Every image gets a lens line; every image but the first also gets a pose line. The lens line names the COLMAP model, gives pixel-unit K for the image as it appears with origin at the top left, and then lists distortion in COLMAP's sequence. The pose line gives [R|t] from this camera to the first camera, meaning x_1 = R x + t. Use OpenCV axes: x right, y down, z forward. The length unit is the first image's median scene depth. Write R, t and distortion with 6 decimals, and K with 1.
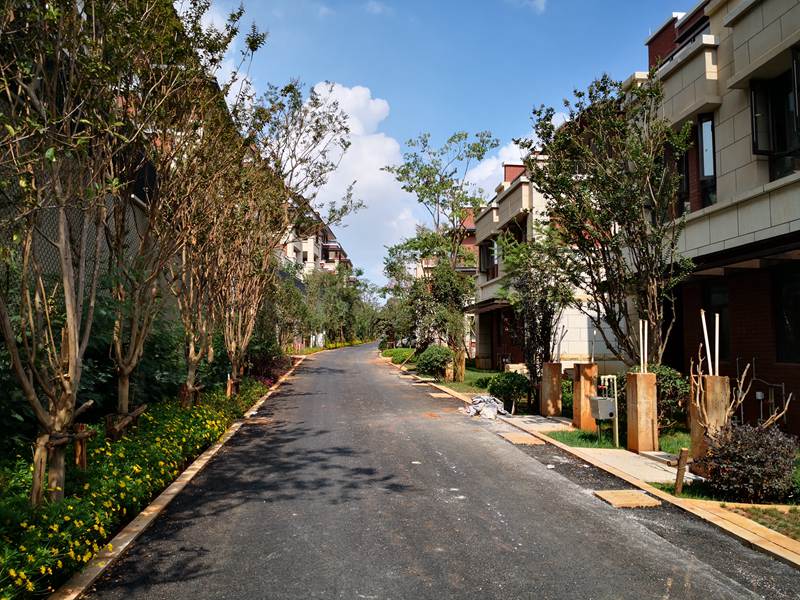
lens RADIAL K [[637.5, 0, 400.0], [0, 637.5, 300.0], [0, 0, 1]] dist [0.005968, -0.042223]
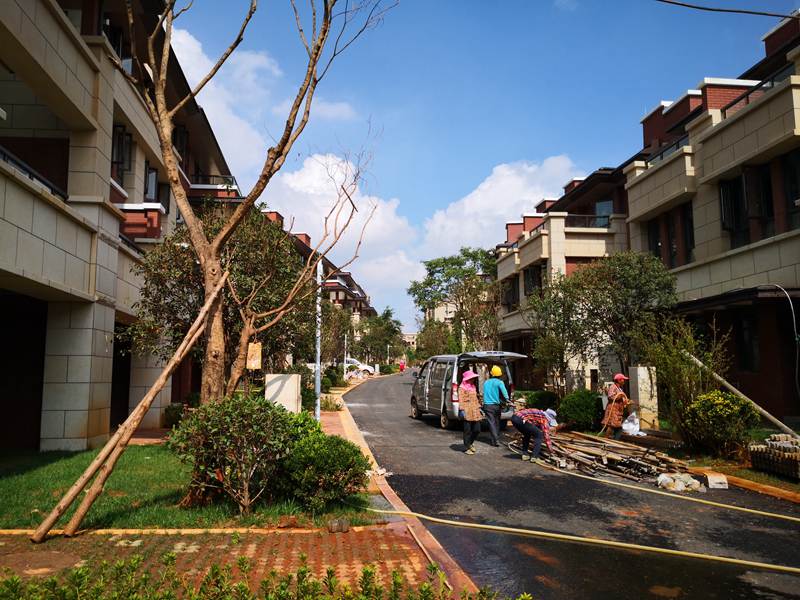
lens RADIAL K [[640.9, 0, 400.0], [0, 640.9, 300.0], [0, 0, 1]] dist [0.029291, -0.073120]
pose [[0.999940, 0.002579, 0.010632, -0.178005], [-0.002104, 0.999010, -0.044447, -0.000738], [-0.010737, 0.044422, 0.998955, -0.425762]]
